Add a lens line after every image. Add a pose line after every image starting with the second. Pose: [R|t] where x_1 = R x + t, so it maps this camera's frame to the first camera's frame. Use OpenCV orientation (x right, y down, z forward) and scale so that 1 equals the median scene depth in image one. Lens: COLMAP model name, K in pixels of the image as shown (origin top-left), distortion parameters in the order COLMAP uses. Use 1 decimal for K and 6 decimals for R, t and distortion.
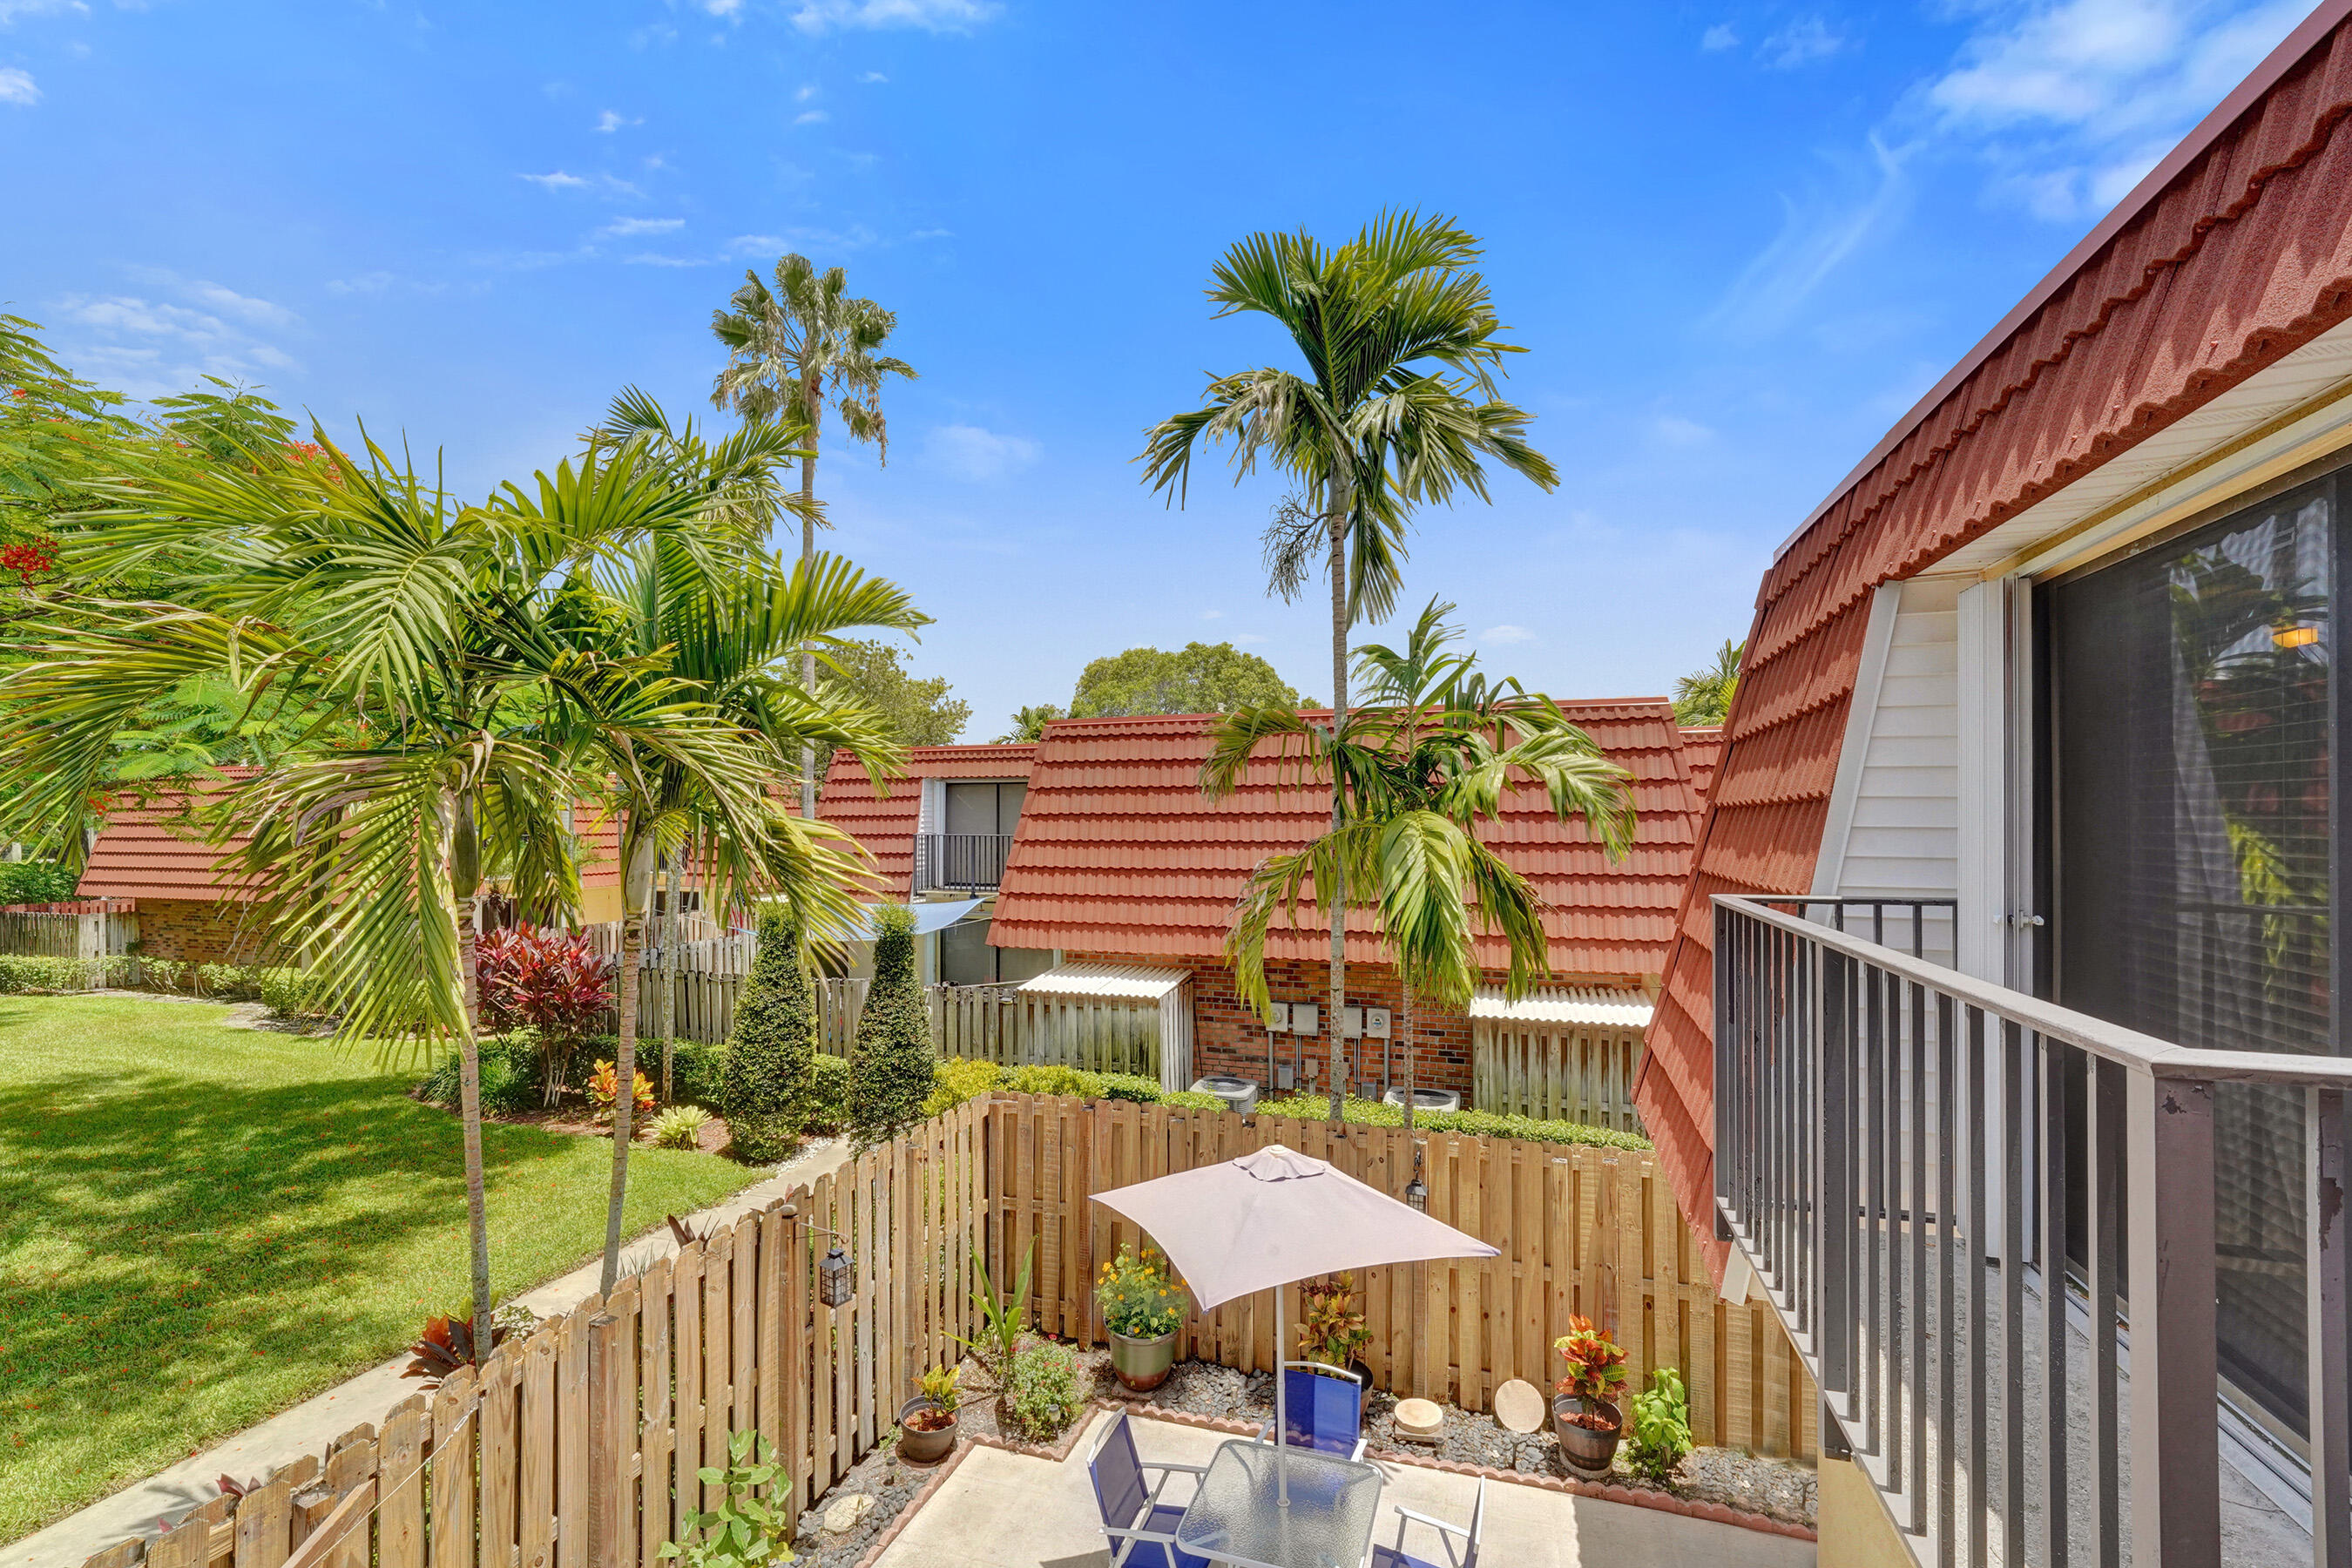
lens RADIAL K [[986.1, 0, 1182.9], [0, 986.1, 837.9], [0, 0, 1]] dist [-0.000620, 0.000018]
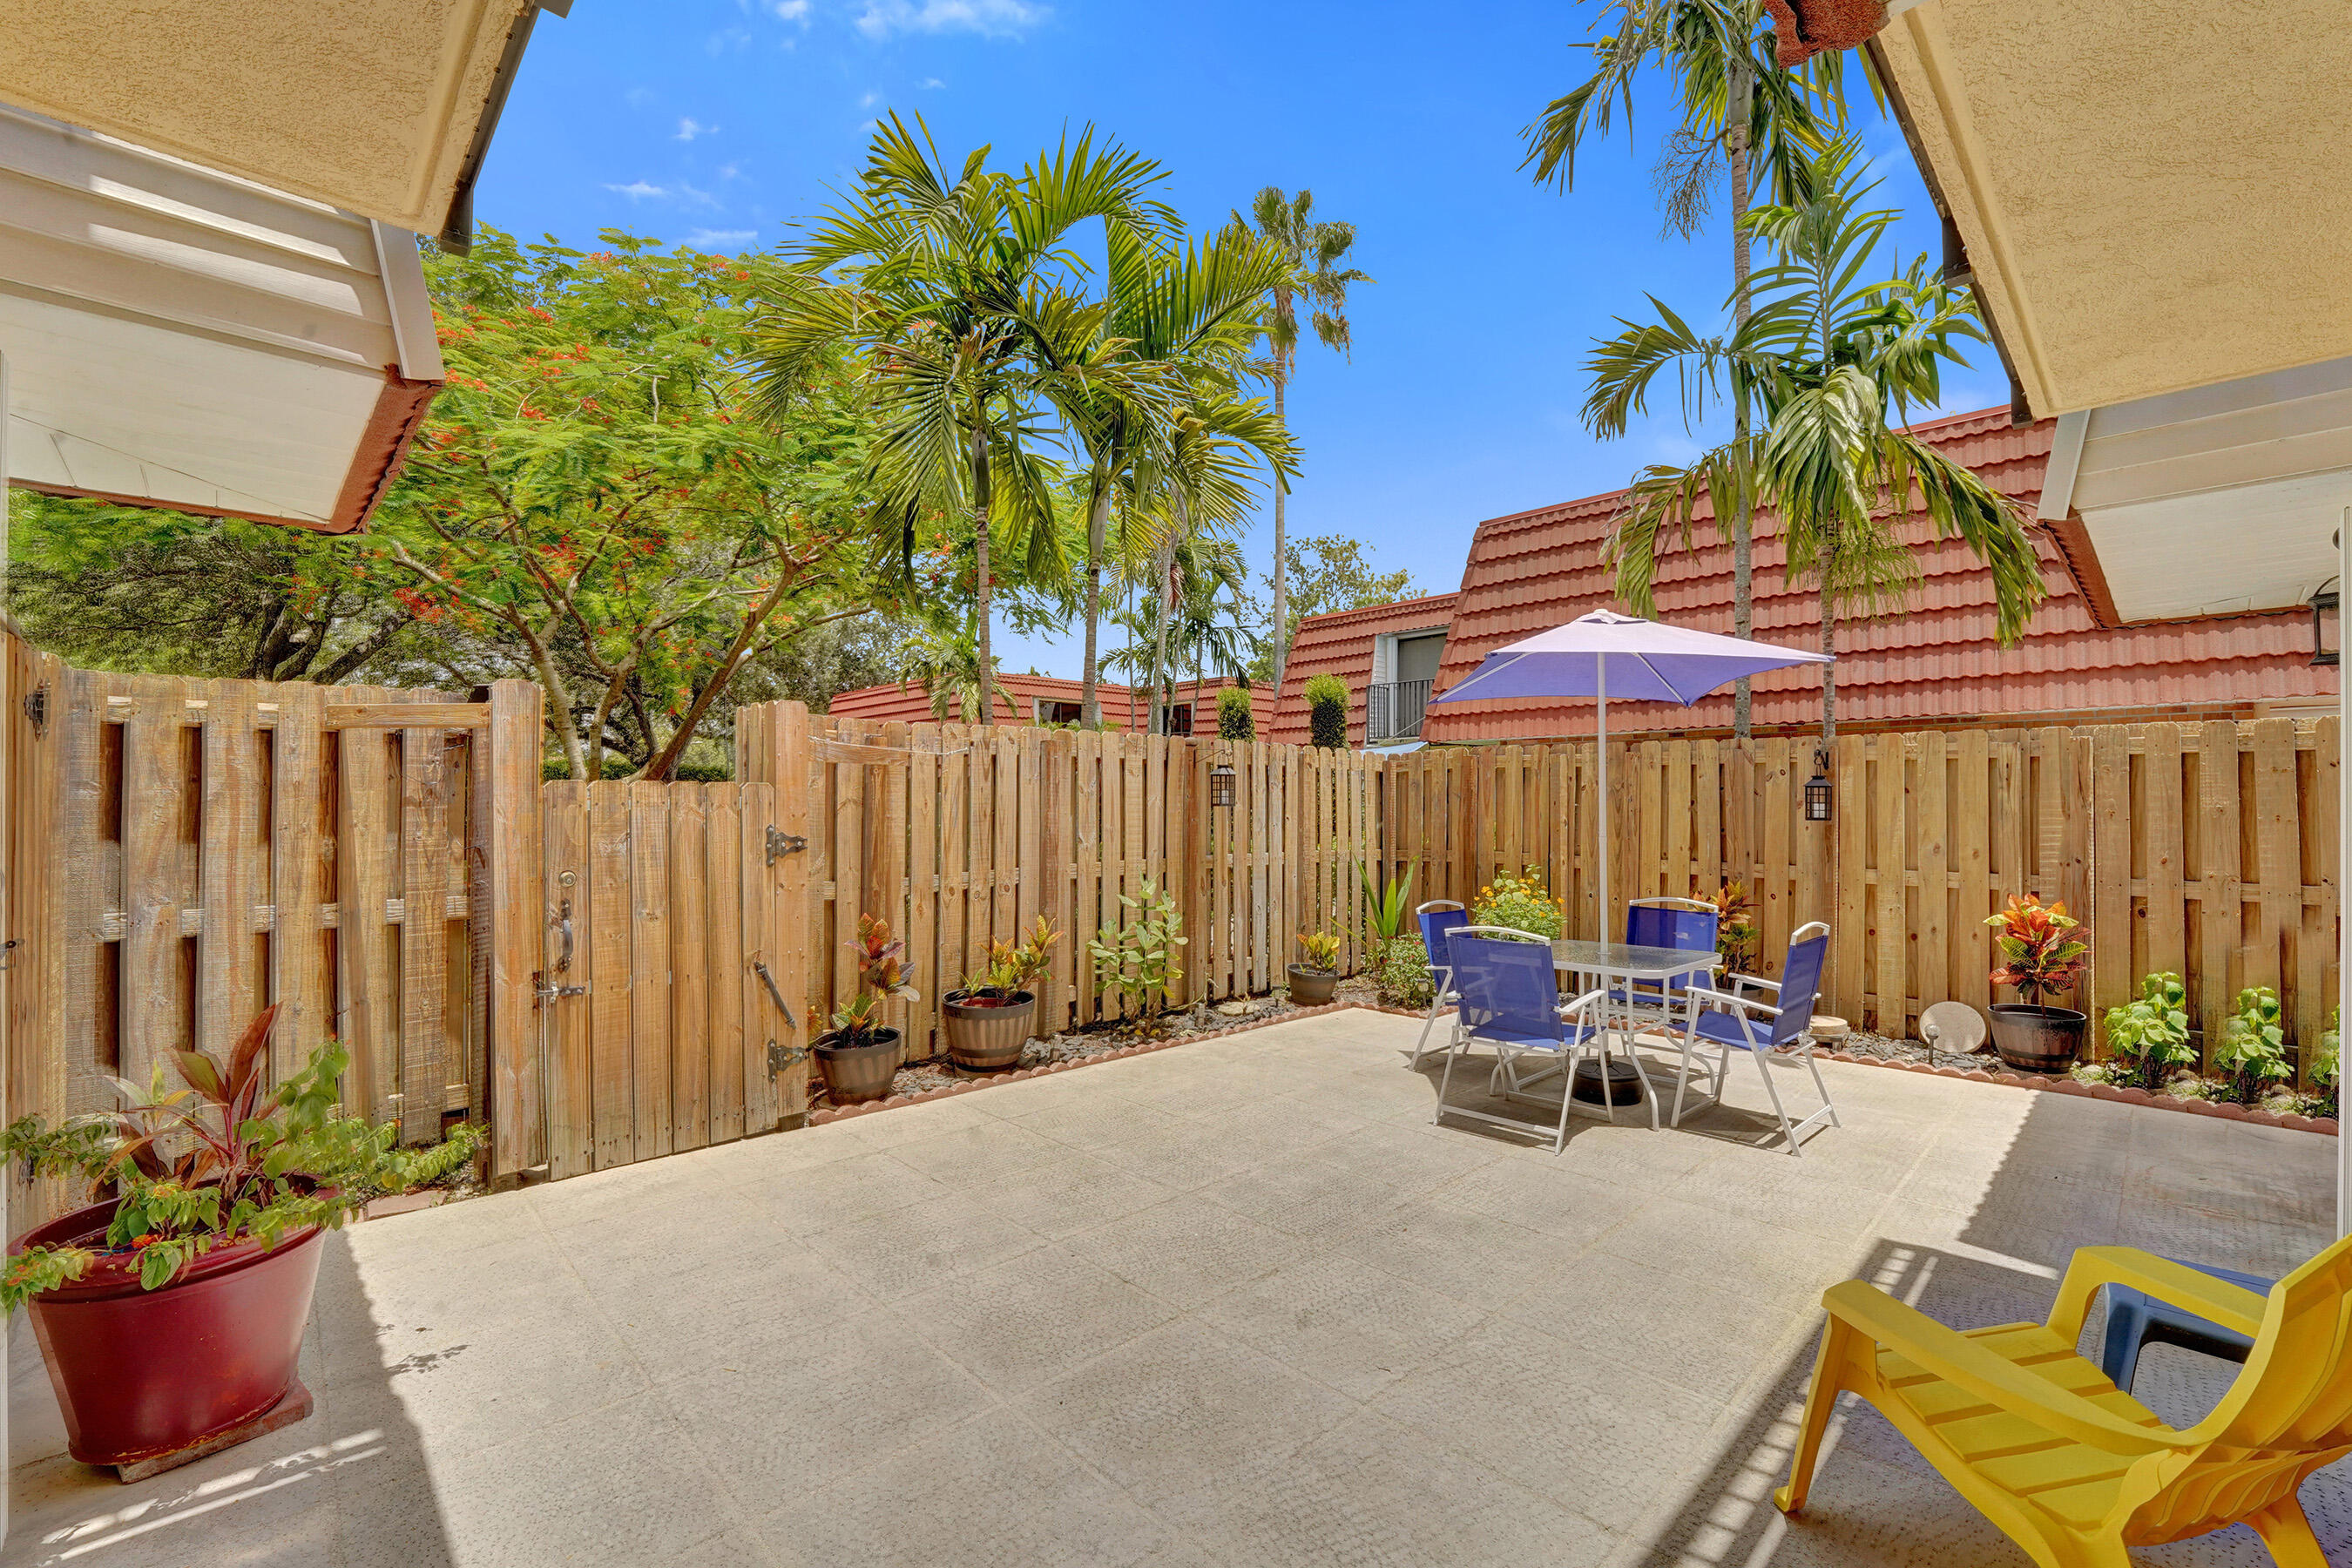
lens RADIAL K [[993.5, 0, 1182.8], [0, 993.5, 808.4], [0, 0, 1]] dist [-0.028556, 0.000123]
pose [[0.881718, 0.000600, -0.471776, 0.084933], [-0.005711, 0.999940, -0.009401, 0.226103], [0.471742, 0.010983, 0.881668, -0.047504]]
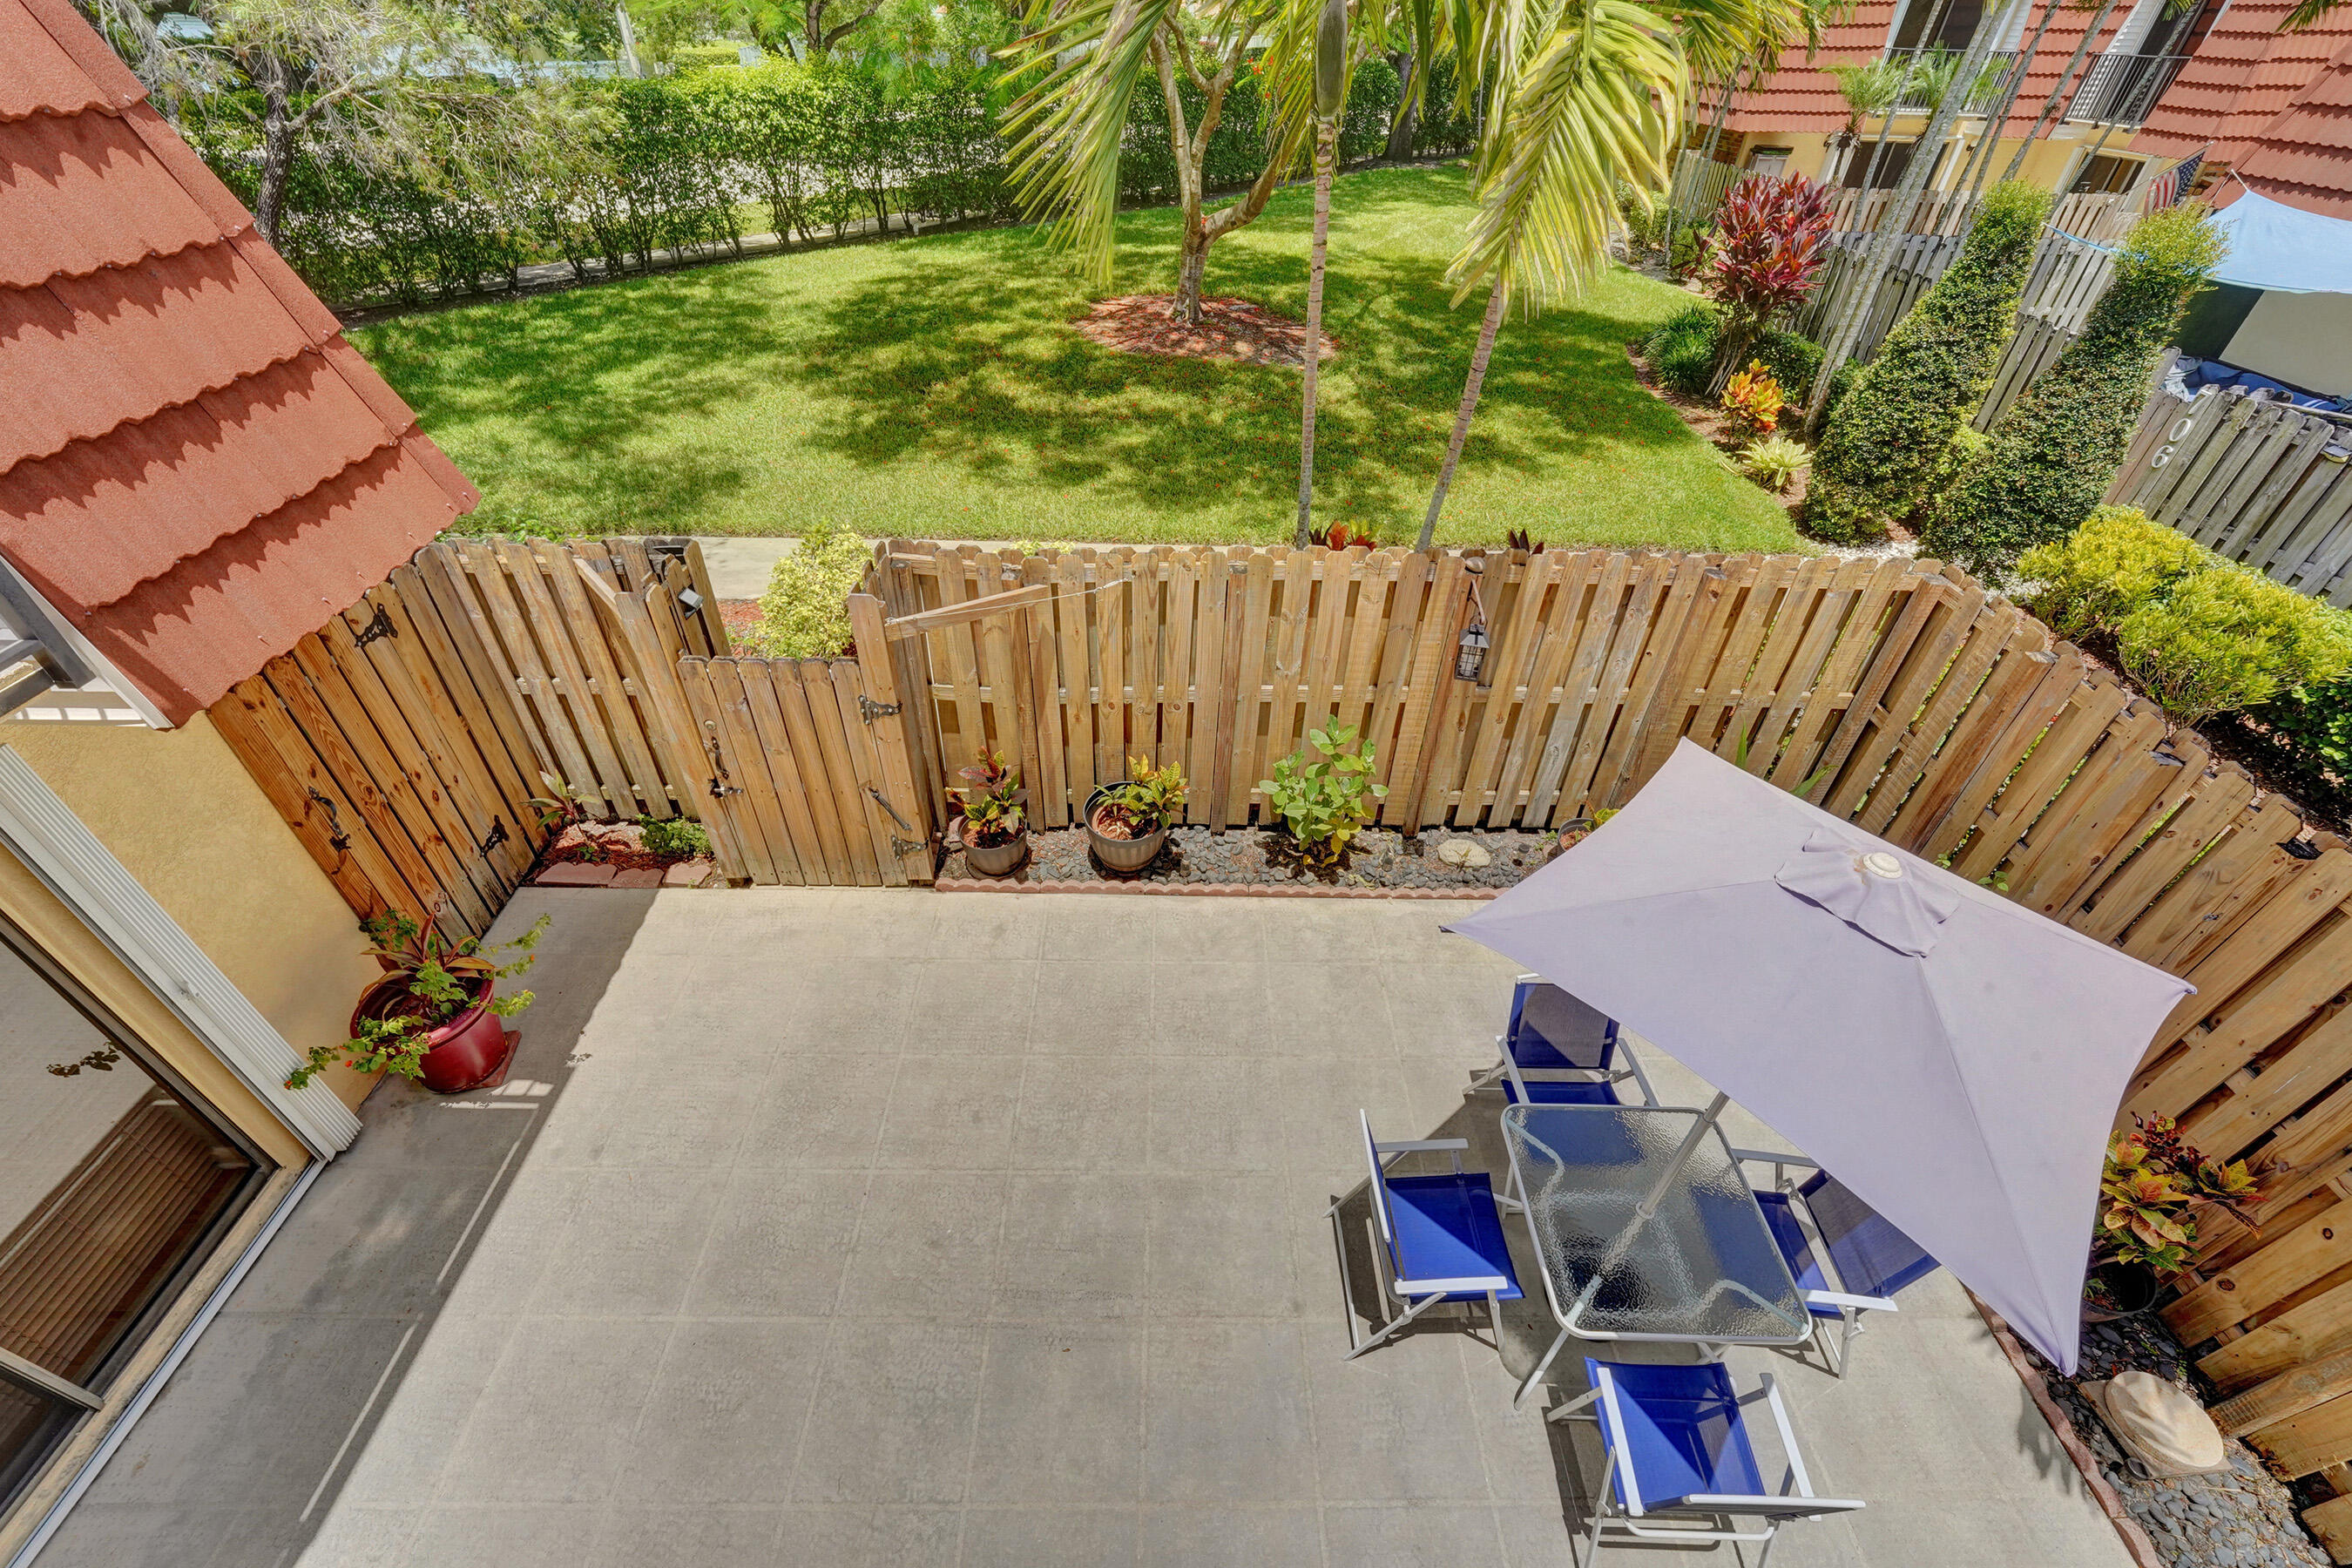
lens RADIAL K [[956.2, 0, 1176.0], [0, 956.2, 784.0], [0, 0, 1]] dist [-0.010601, 0.000070]
pose [[0.314367, 0.605747, -0.730920, 0.137209], [-0.032288, 0.776333, 0.629496, -0.006651], [0.948752, -0.174292, 0.263612, 0.225484]]
